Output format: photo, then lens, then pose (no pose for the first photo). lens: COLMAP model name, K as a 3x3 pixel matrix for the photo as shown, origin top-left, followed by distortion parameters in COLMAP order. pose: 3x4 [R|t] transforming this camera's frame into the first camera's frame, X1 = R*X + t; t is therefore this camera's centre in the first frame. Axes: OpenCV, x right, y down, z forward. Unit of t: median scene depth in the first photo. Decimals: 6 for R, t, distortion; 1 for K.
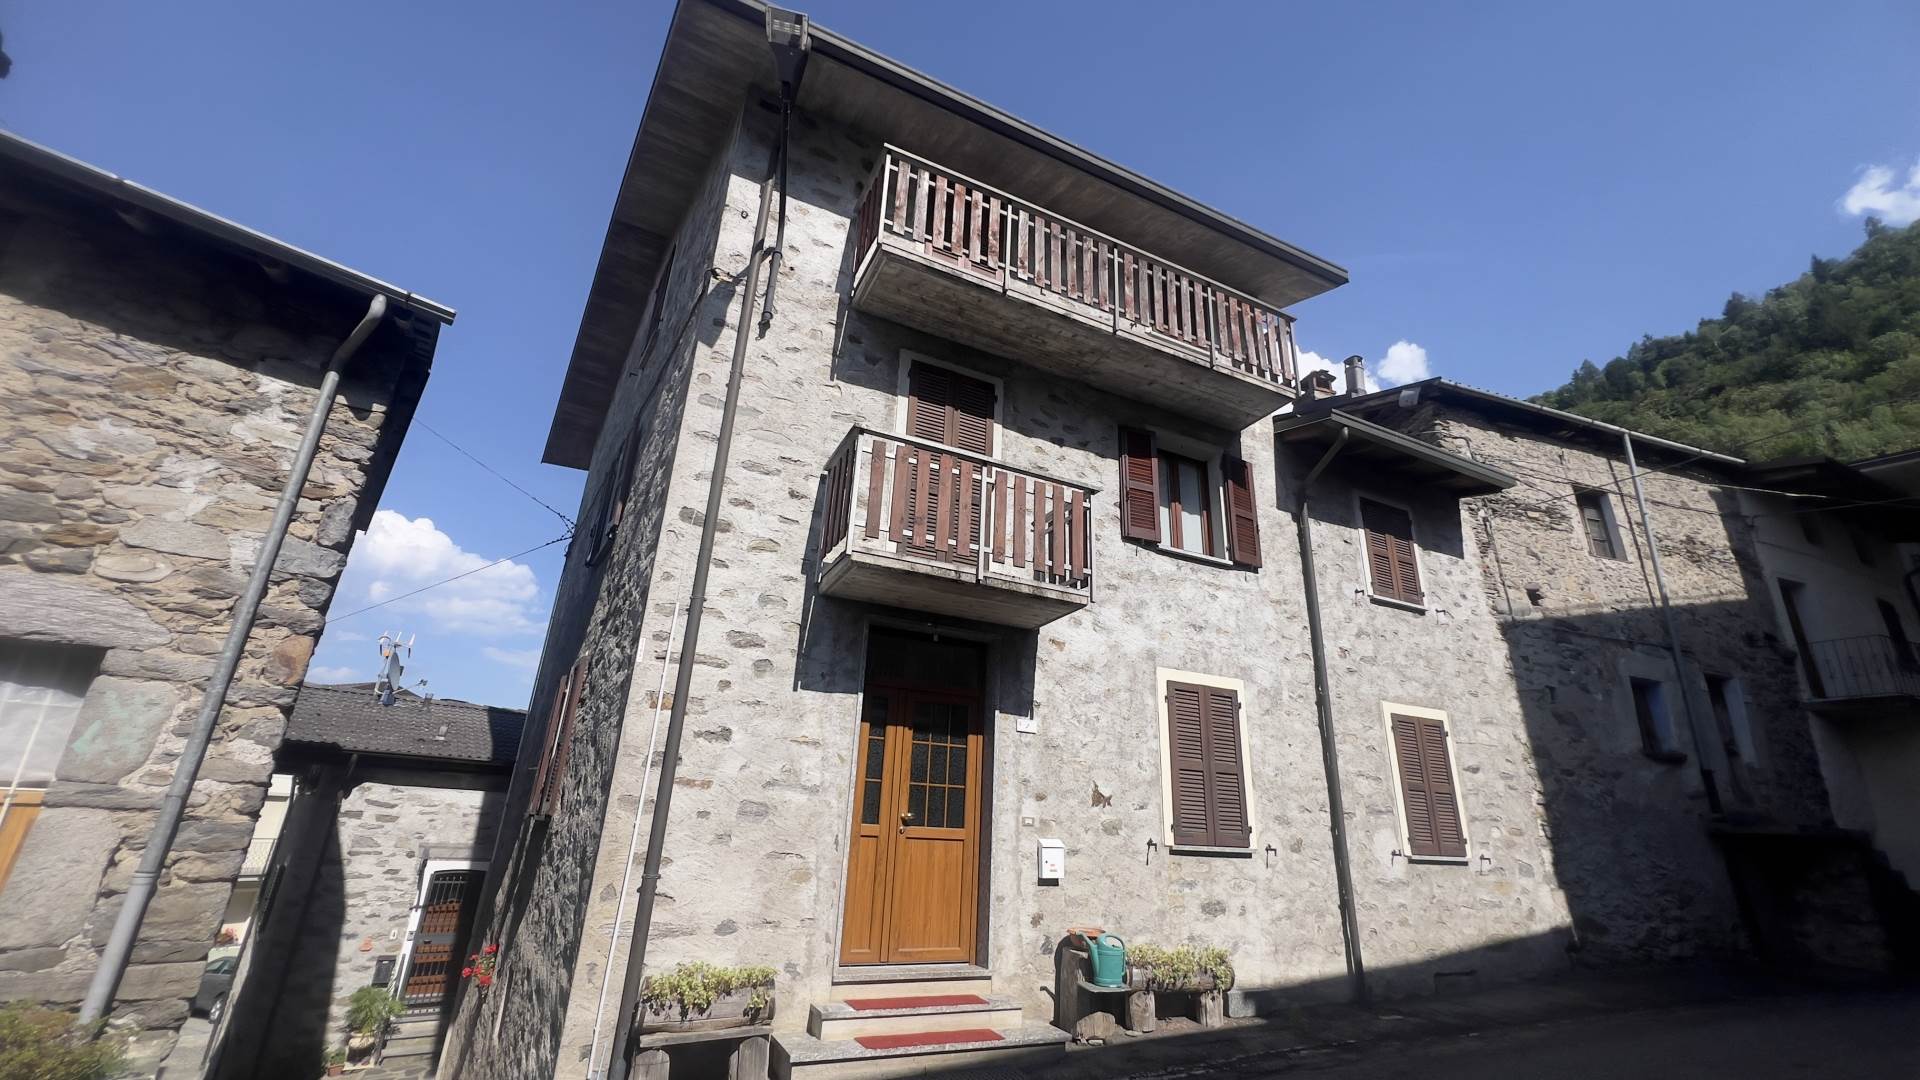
lens RADIAL K [[769.6, 0, 962.4], [0, 769.6, 542.8], [0, 0, 1]] dist [-0.002893, 0.001136]
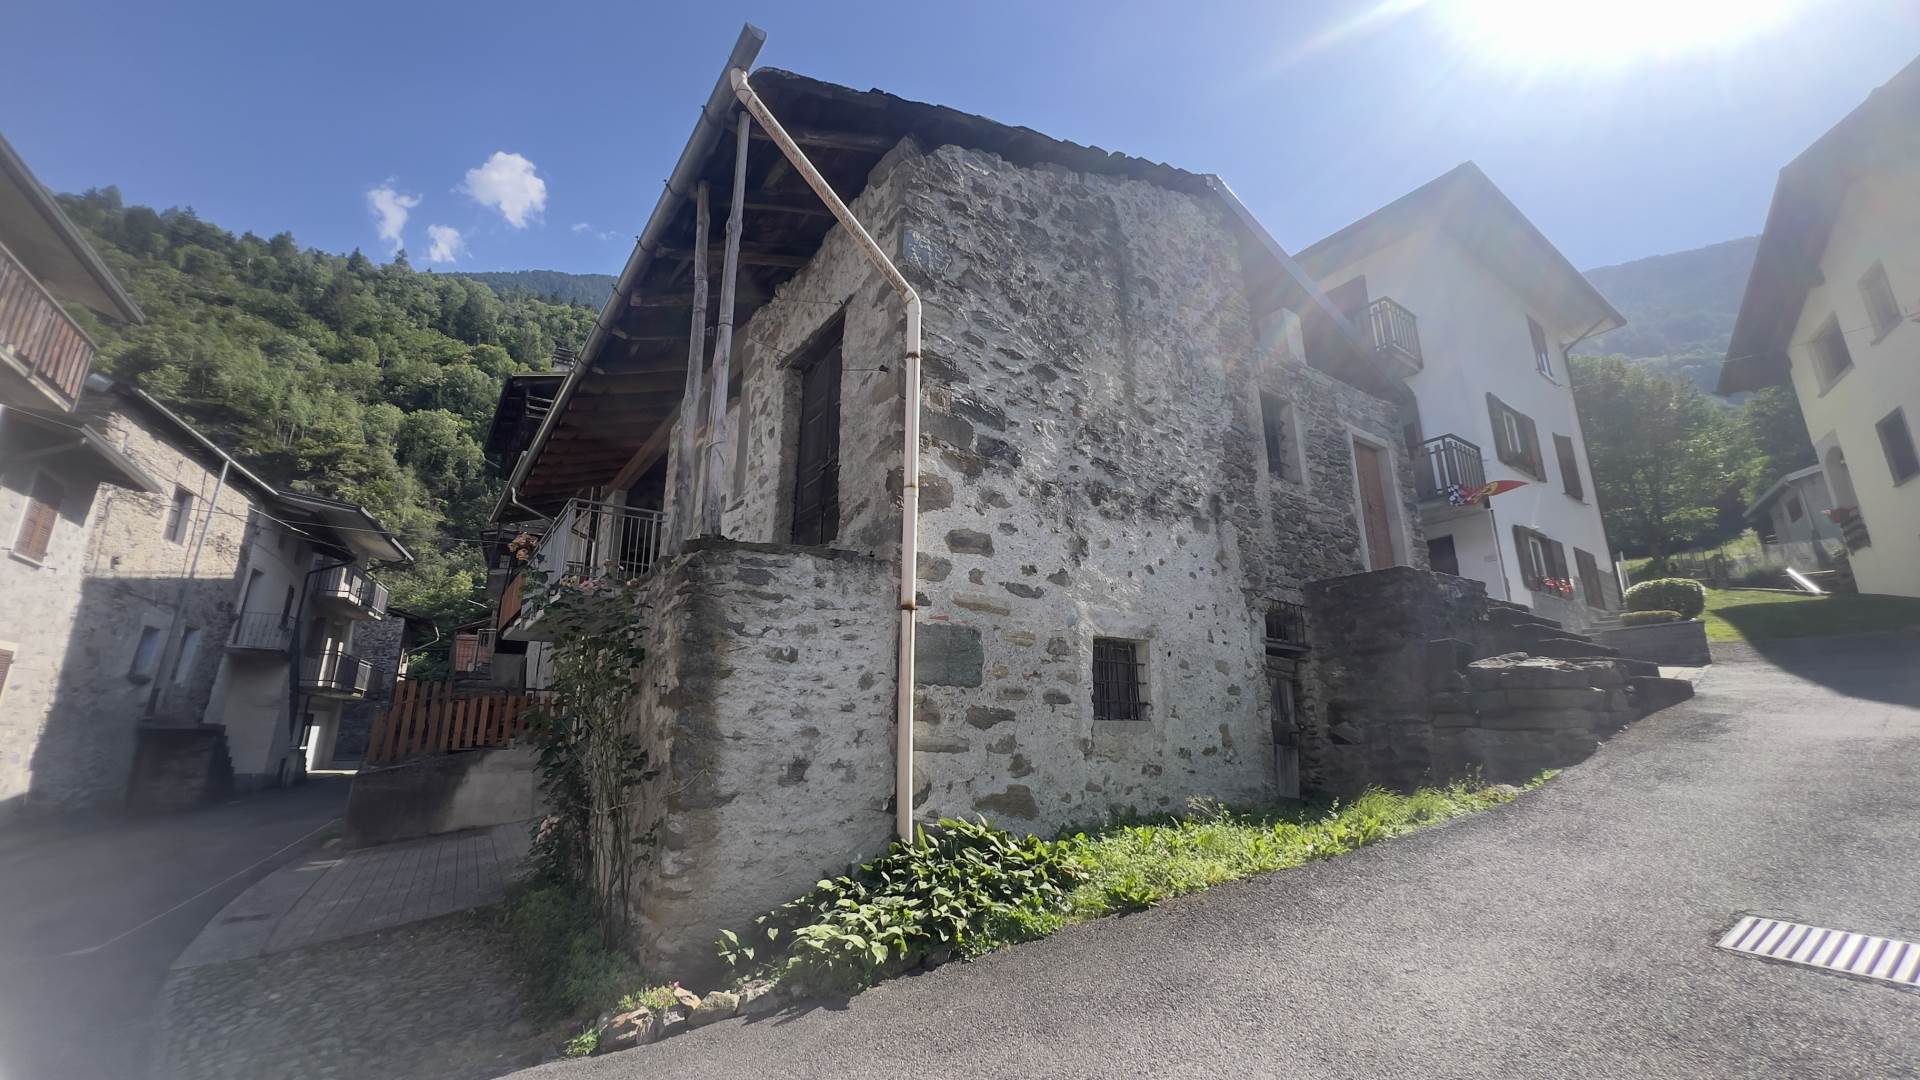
lens RADIAL K [[769.6, 0, 962.4], [0, 769.6, 542.8], [0, 0, 1]] dist [-0.002893, 0.001136]
pose [[-0.096179, 0.212100, 0.972504, -0.974495], [-0.348198, 0.908132, -0.232497, -0.225369], [-0.932474, -0.360985, -0.013490, -0.486714]]
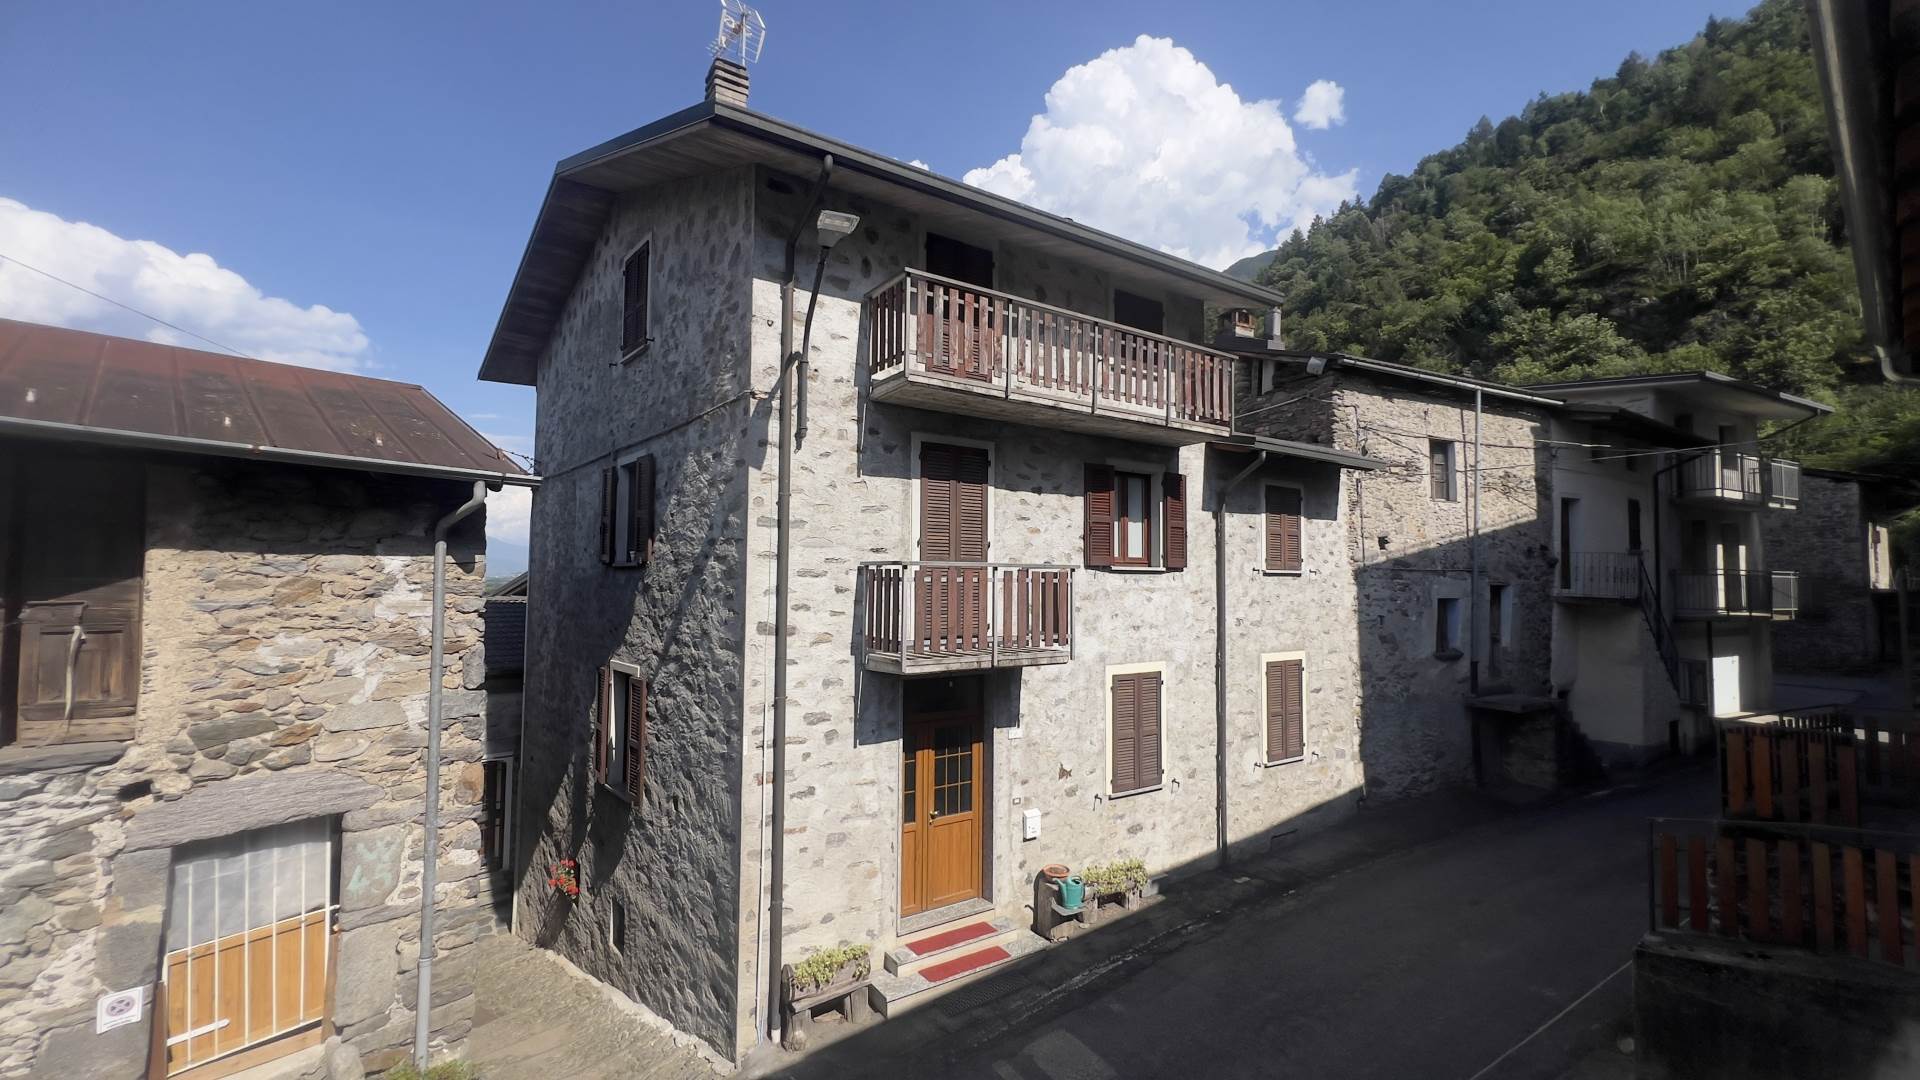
lens RADIAL K [[769.6, 0, 962.4], [0, 769.6, 542.8], [0, 0, 1]] dist [-0.002893, 0.001136]
pose [[0.989814, -0.028877, 0.139406, -0.157897], [-0.015812, 0.950855, 0.309231, -0.419949], [-0.141485, -0.308286, 0.940714, -0.123952]]
